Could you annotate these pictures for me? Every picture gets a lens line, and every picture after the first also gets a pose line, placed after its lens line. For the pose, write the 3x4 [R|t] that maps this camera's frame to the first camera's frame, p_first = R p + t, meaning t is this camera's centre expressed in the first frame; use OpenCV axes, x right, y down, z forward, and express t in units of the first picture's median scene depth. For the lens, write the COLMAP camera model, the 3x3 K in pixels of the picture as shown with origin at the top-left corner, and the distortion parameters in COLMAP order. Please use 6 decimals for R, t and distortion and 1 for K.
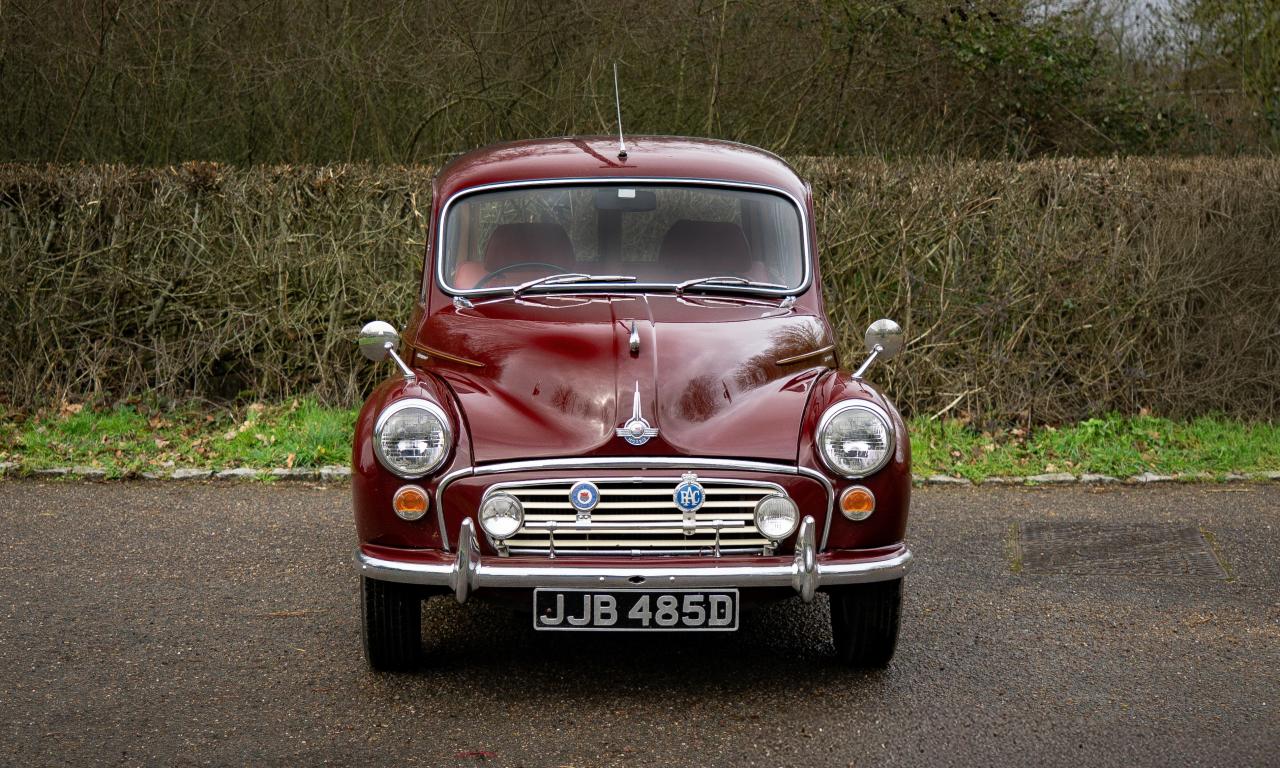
lens RADIAL K [[2494.0, 0, 592.7], [0, 2494.0, 340.4], [0, 0, 1]] dist [0.107703, 0.153768]
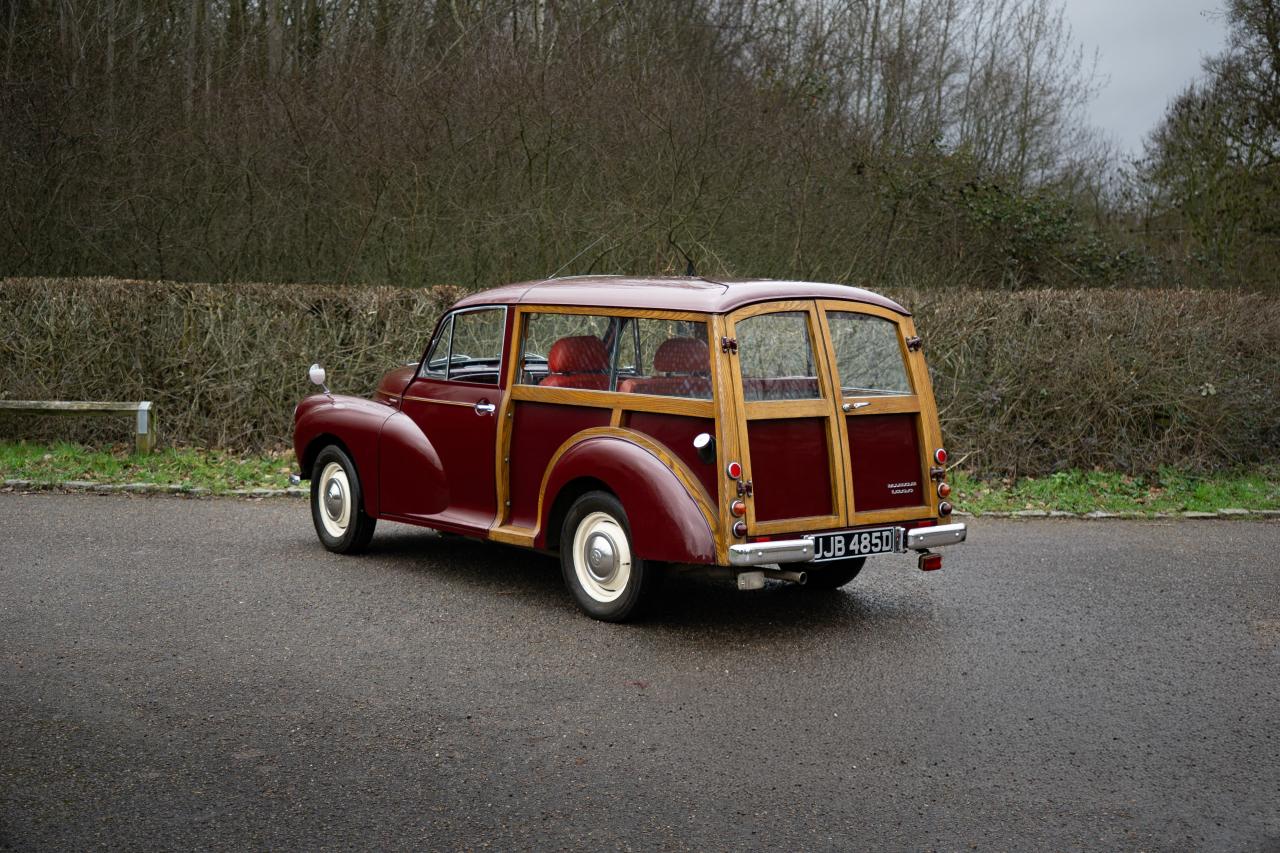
lens RADIAL K [[1524.1, 0, 651.7], [0, 1524.1, 419.6], [0, 0, 1]] dist [0.127857, 0.337662]
pose [[0.998743, 0.016749, -0.047245, 0.007275], [-0.016792, 0.999859, -0.000514, 0.005278], [0.047229, 0.001307, 0.998883, 0.108987]]
